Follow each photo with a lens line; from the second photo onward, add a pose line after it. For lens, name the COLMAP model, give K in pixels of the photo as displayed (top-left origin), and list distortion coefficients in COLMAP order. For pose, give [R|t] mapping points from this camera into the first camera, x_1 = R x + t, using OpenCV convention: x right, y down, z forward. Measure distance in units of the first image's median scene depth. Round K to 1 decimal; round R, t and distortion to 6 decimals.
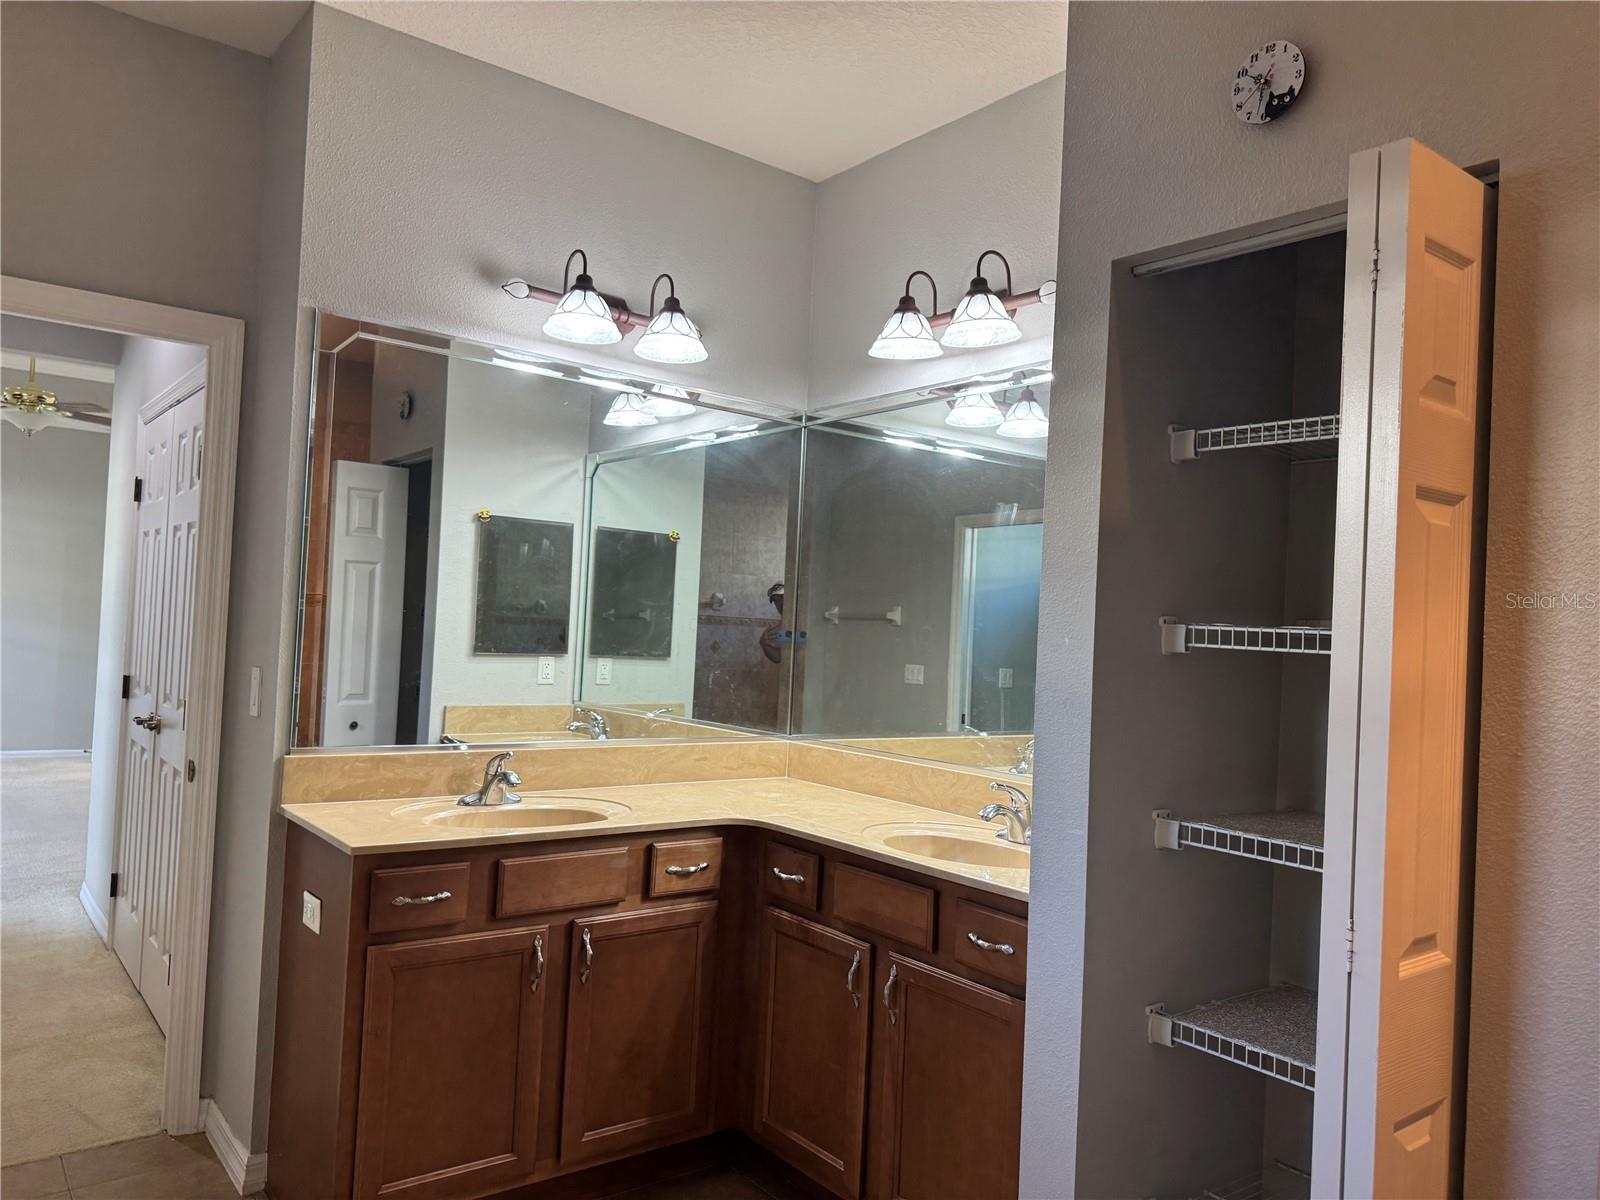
lens RADIAL K [[1120.7, 0, 798.5], [0, 1120.7, 602.3], [0, 0, 1]] dist [0.074031, -0.090300]
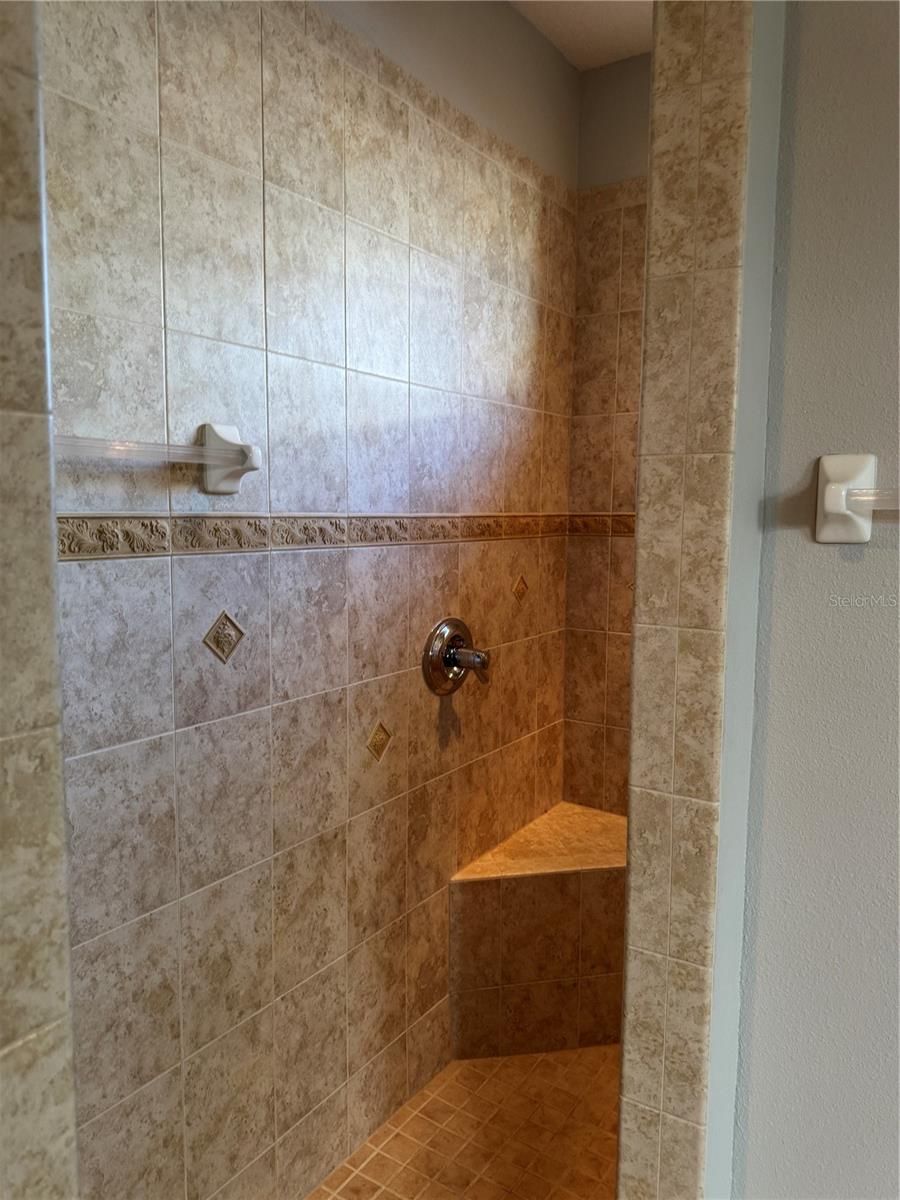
lens RADIAL K [[840.5, 0, 450.9], [0, 840.5, 598.7], [0, 0, 1]] dist [0.074031, -0.090300]
pose [[0.967688, -0.066637, 0.243185, -0.069837], [0.031312, 0.988739, 0.146335, 0.004266], [-0.250198, -0.133992, 0.958878, 0.794327]]
